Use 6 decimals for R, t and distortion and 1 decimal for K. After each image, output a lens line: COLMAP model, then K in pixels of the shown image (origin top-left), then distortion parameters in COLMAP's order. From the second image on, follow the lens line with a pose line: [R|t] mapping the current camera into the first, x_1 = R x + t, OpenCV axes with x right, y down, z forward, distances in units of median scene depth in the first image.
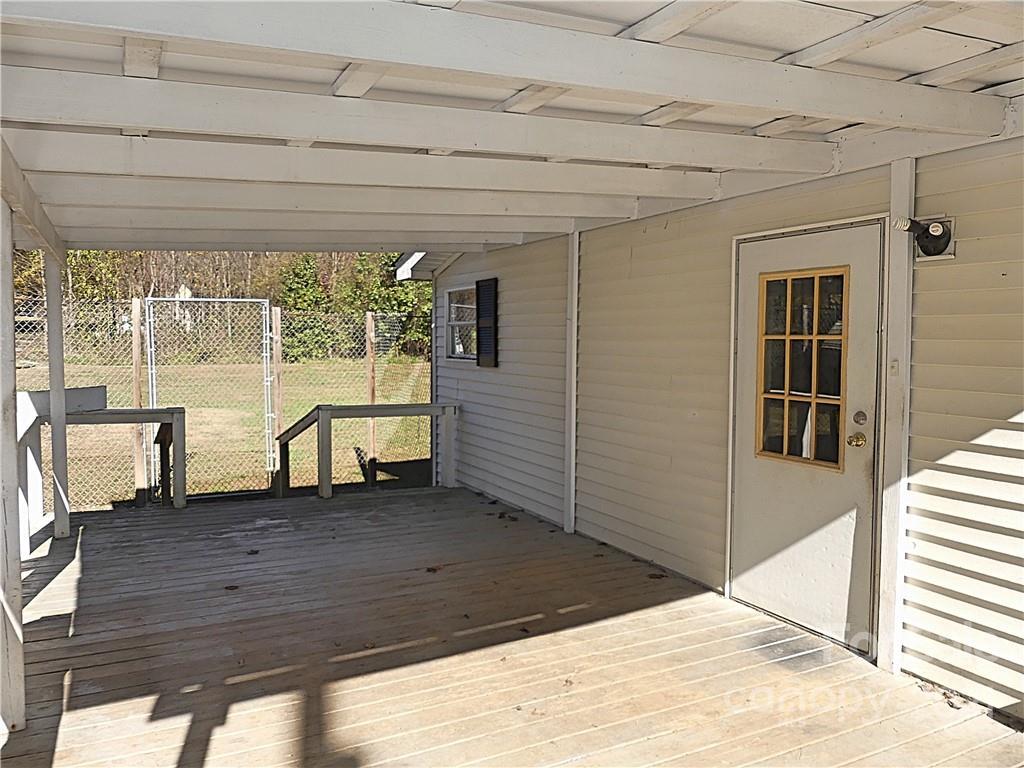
lens RADIAL K [[762.1, 0, 512.0], [0, 762.1, 384.0], [0, 0, 1]] dist [-0.018377, 0.002878]
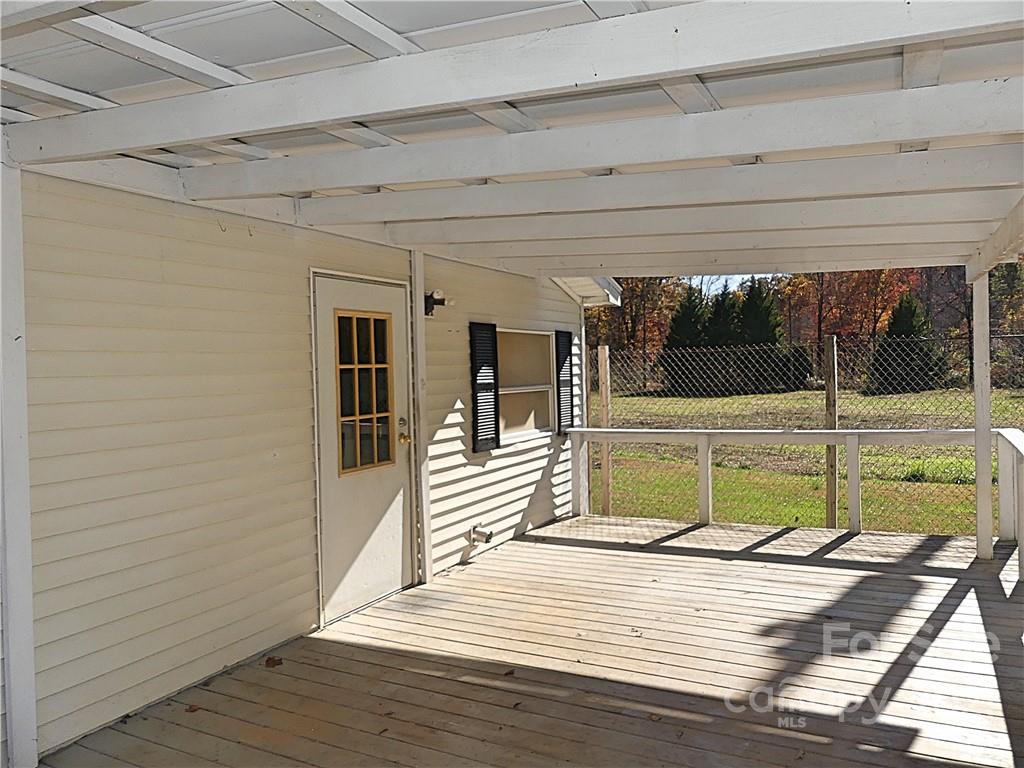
lens RADIAL K [[762.1, 0, 512.0], [0, 762.1, 384.0], [0, 0, 1]] dist [-0.018377, 0.002878]
pose [[-0.575898, -0.006128, 0.817499, -0.761960], [0.074613, 0.995404, 0.060024, -0.089423], [-0.814110, 0.095563, -0.572794, 1.523751]]
